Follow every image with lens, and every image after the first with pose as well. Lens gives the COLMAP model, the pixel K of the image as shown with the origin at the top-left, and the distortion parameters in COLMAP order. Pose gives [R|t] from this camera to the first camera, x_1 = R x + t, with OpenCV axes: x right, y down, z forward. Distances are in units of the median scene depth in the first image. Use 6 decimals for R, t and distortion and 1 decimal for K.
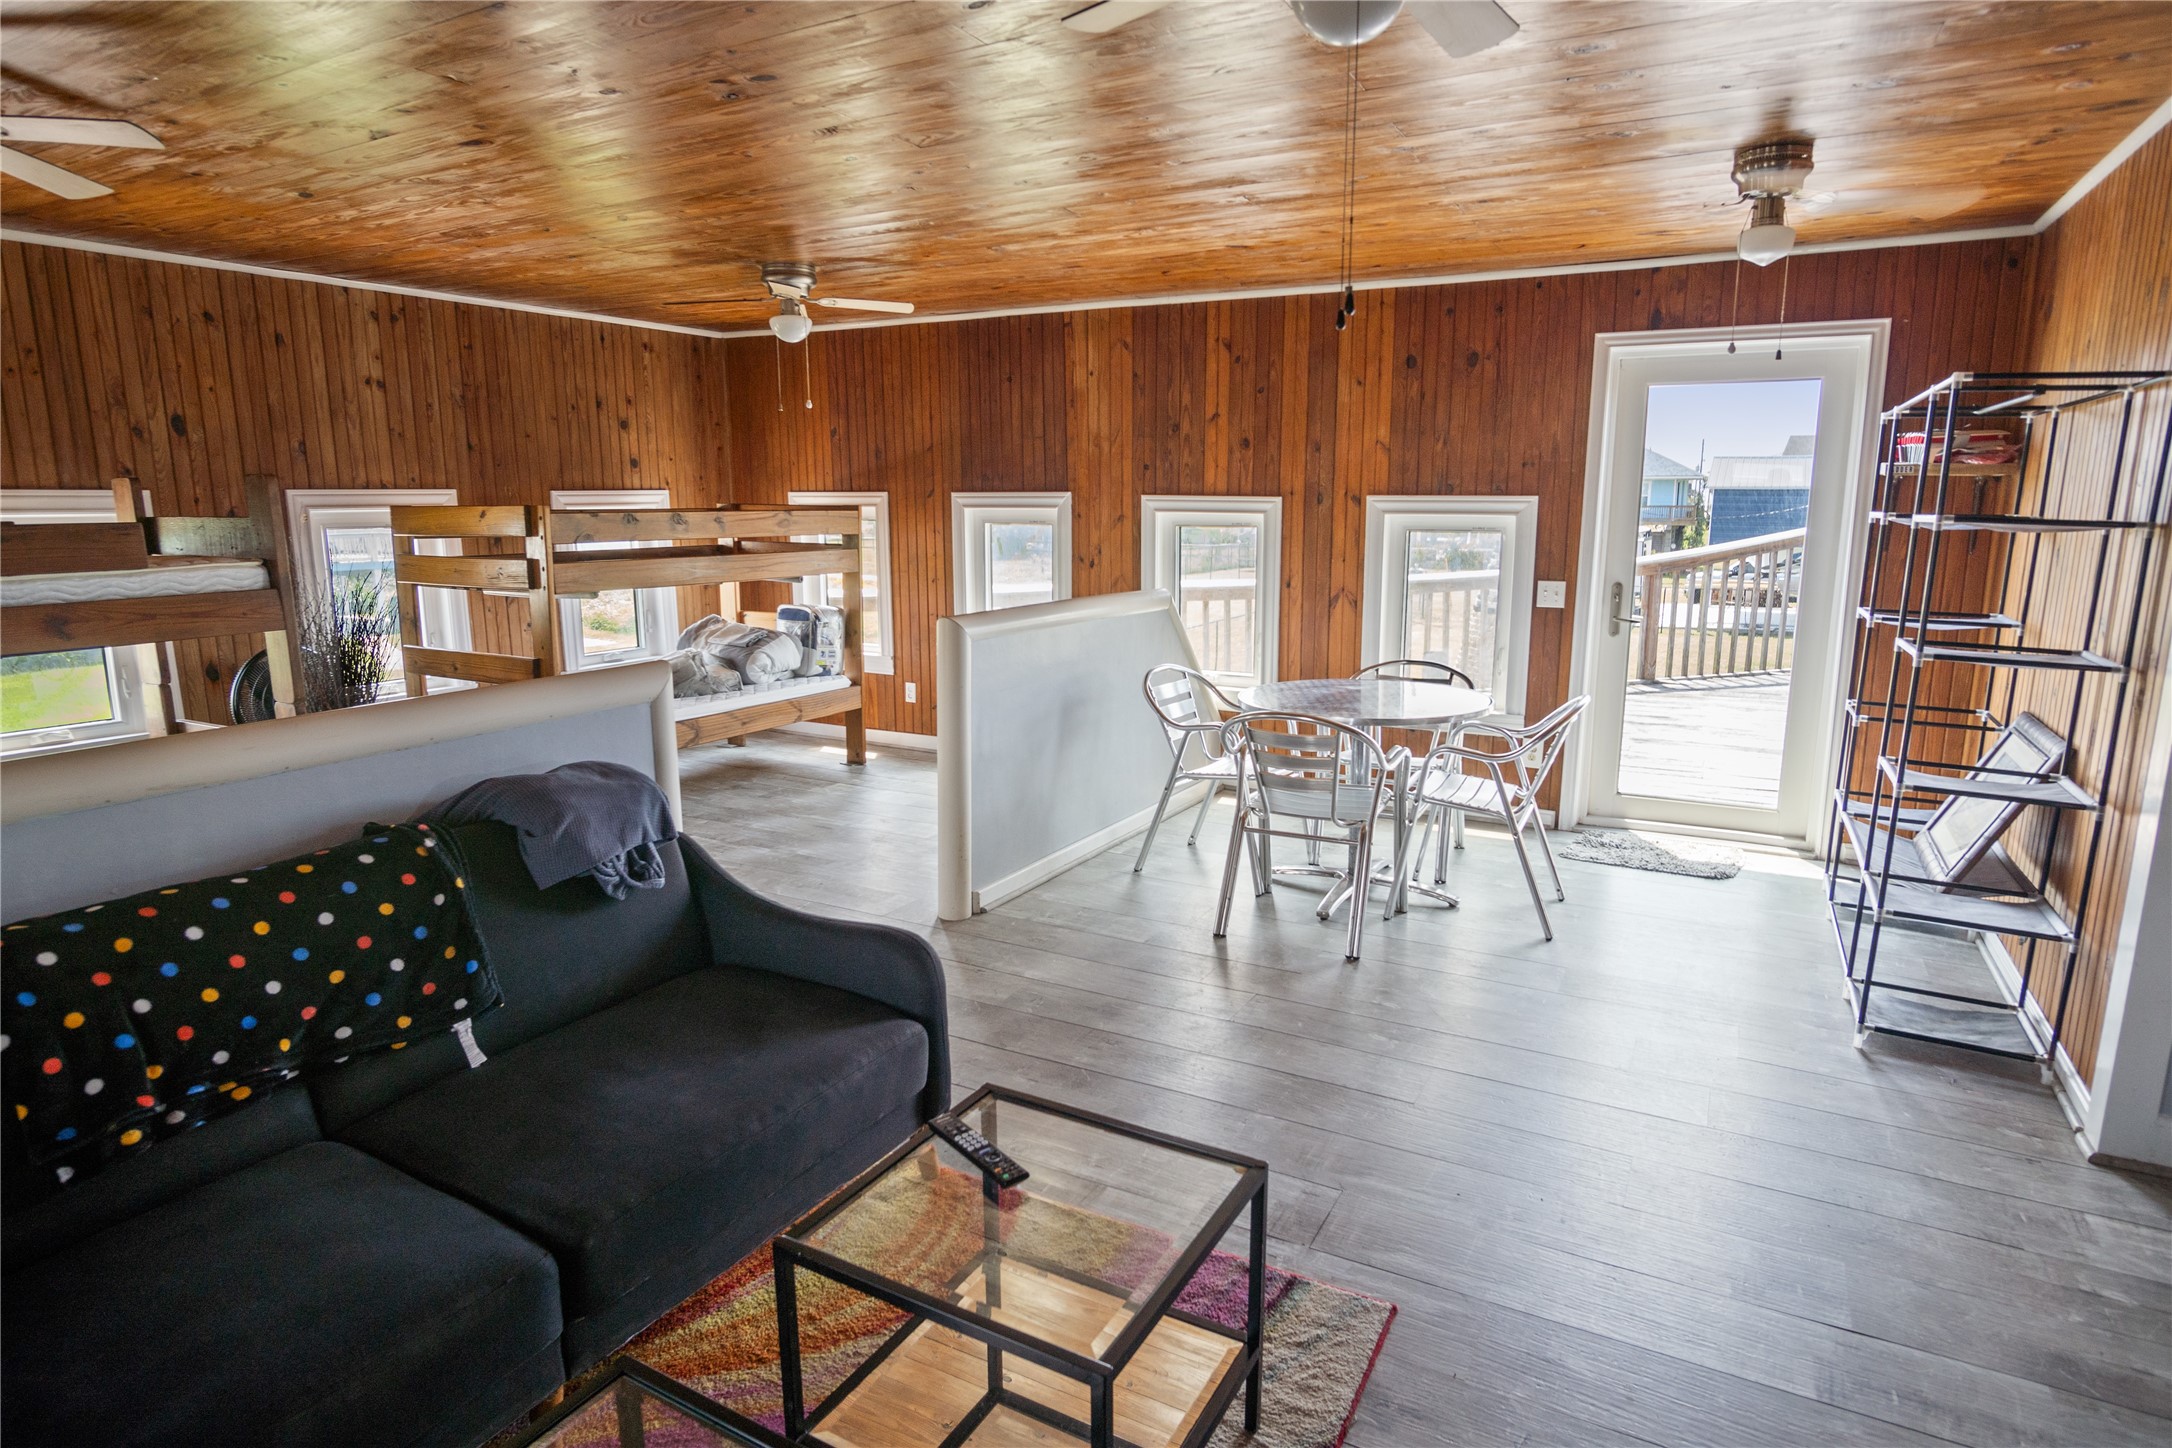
lens RADIAL K [[1206.9, 0, 1101.6], [0, 1206.9, 733.8], [0, 0, 1]] dist [-0.028070, 0.005271]
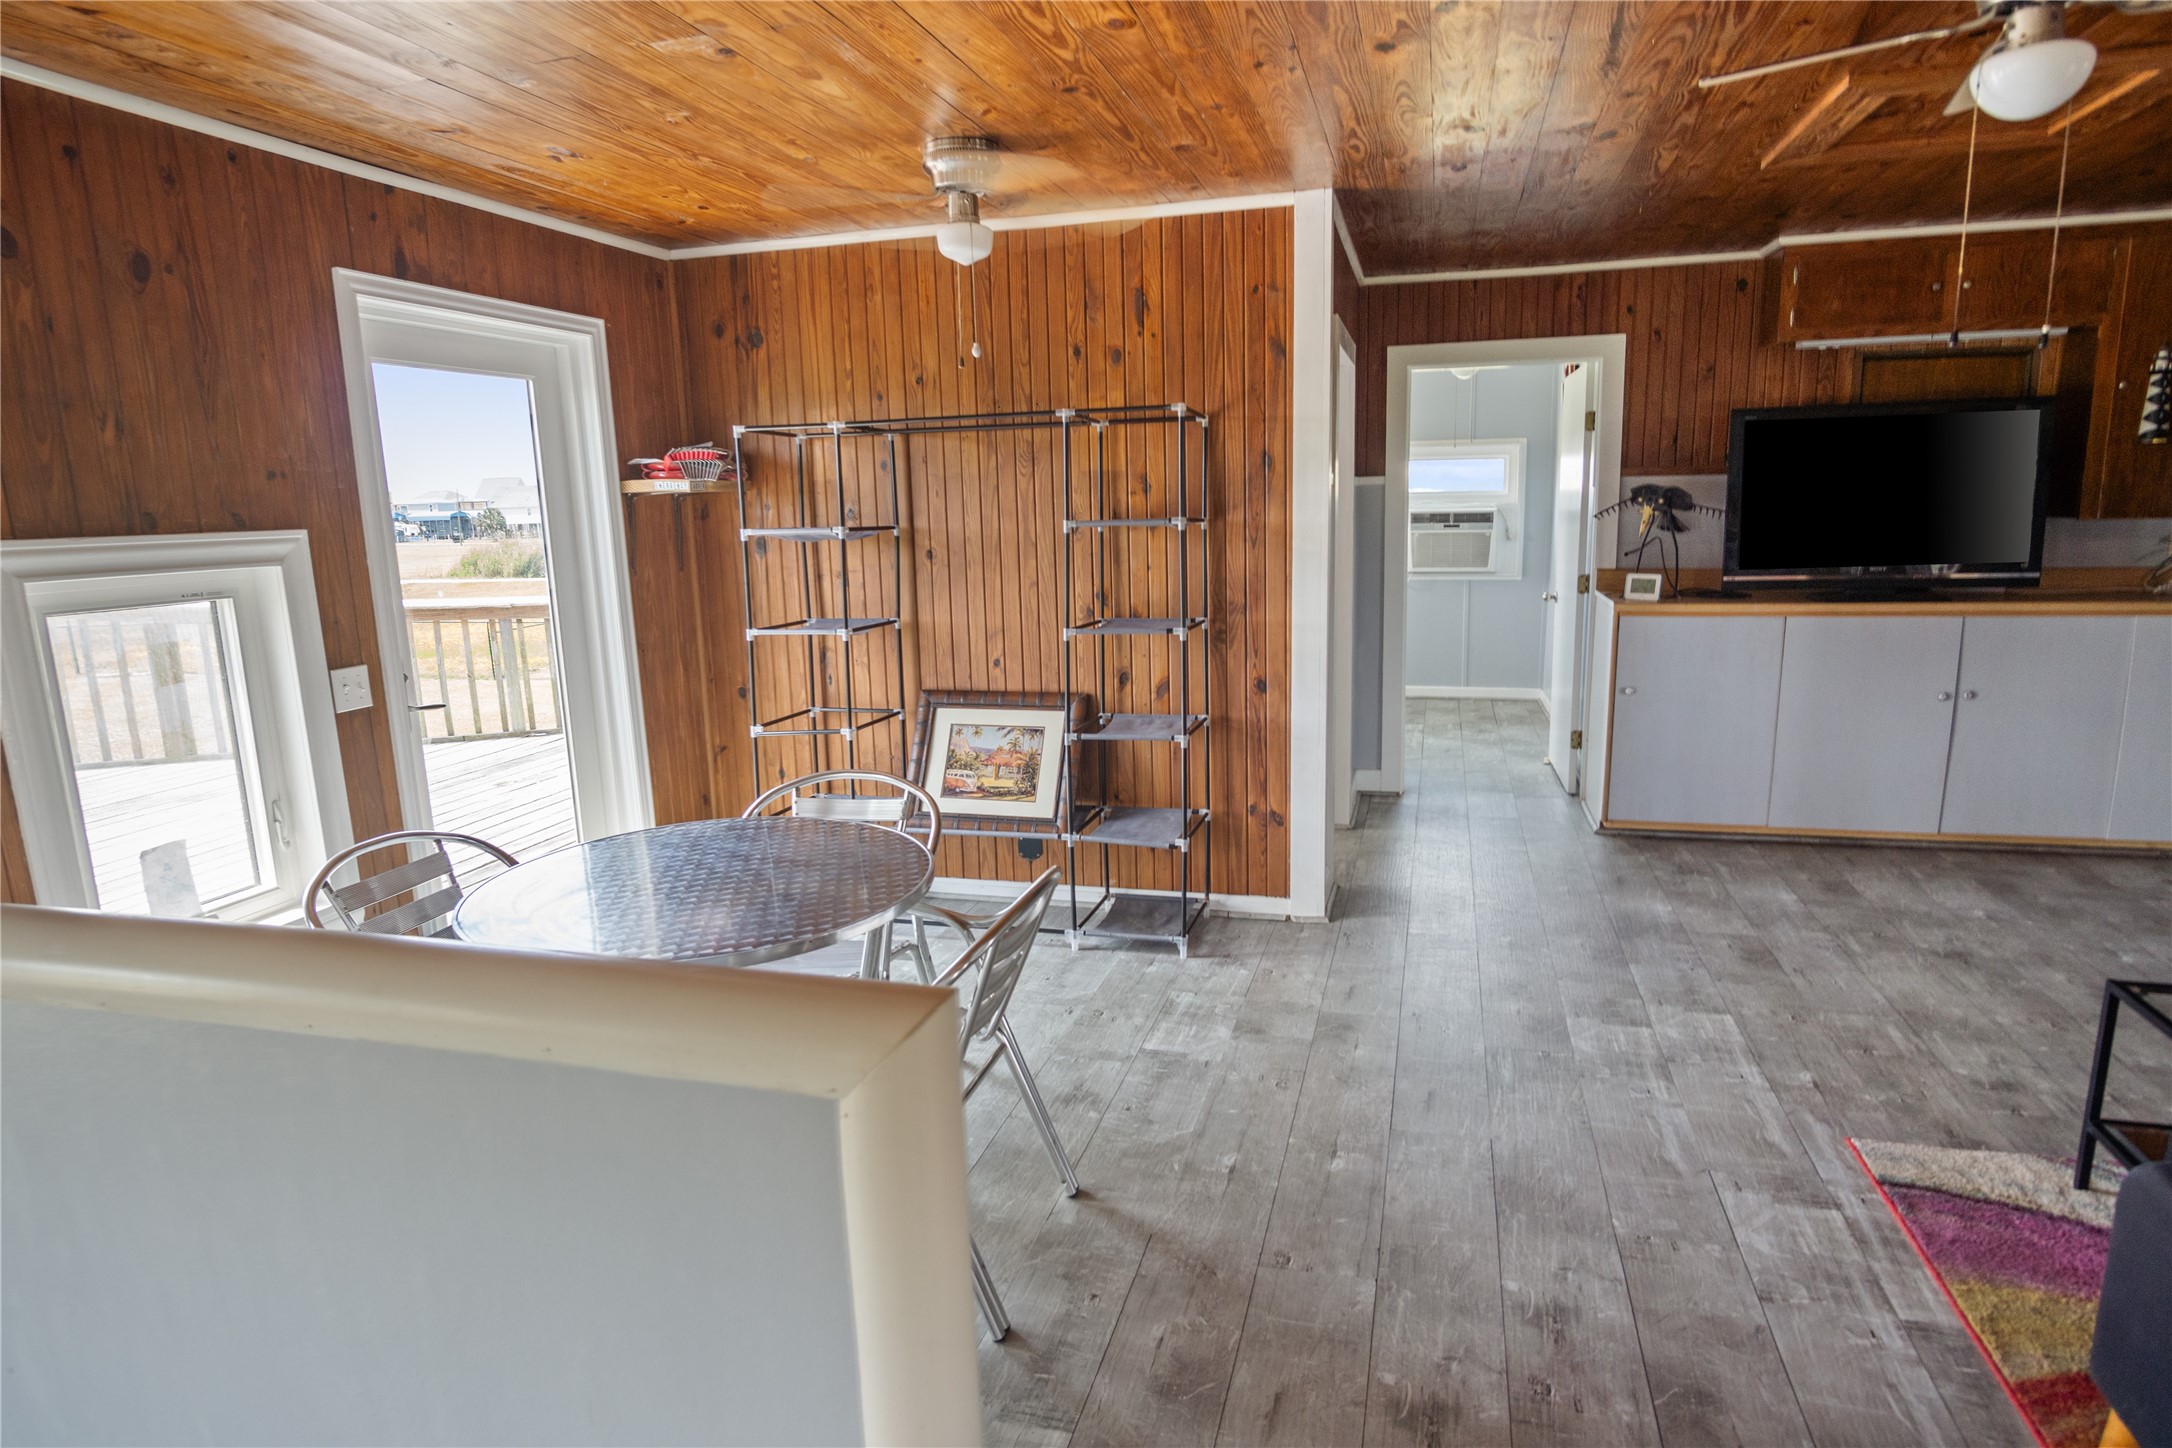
lens RADIAL K [[1206.9, 0, 1069.1], [0, 1206.9, 725.6], [0, 0, 1]] dist [-0.028070, 0.005271]
pose [[-0.212467, -0.174284, 0.961500, -0.538641], [0.212091, 0.952285, 0.219480, -0.290647], [-0.953874, 0.250557, -0.165365, 1.427818]]
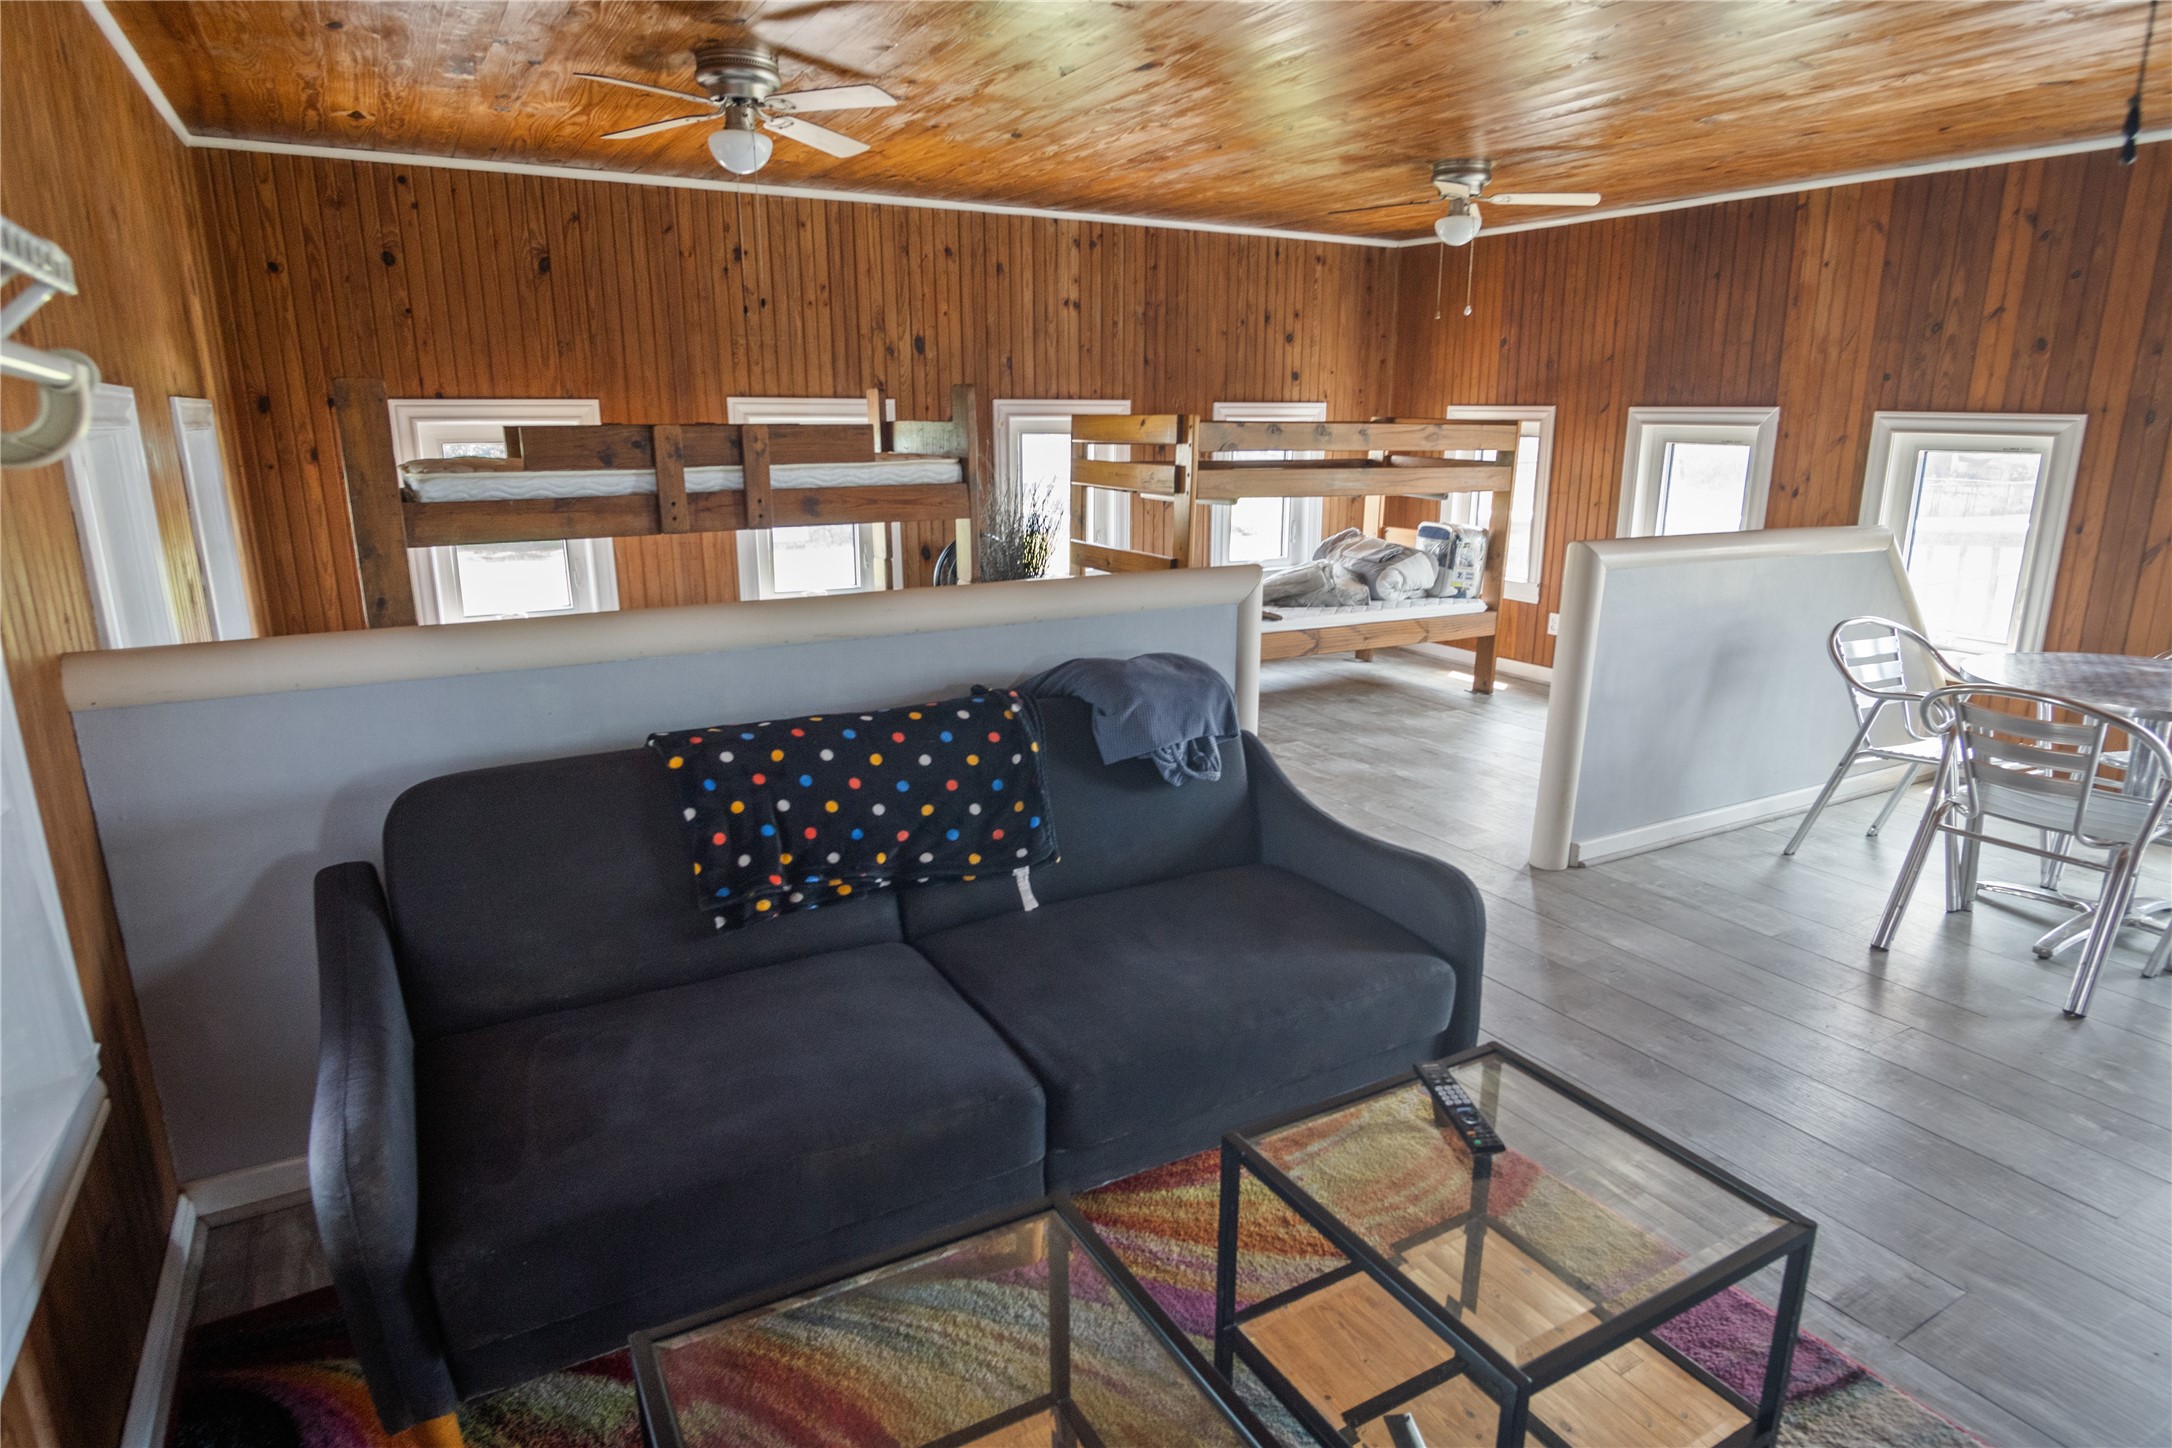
lens RADIAL K [[1206.9, 0, 1077.6], [0, 1206.9, 732.4], [0, 0, 1]] dist [-0.028070, 0.005271]
pose [[0.849358, 0.134333, -0.510437, 0.028656], [-0.101252, 0.990578, 0.092213, 0.001023], [0.518015, -0.026639, 0.854957, 0.021289]]
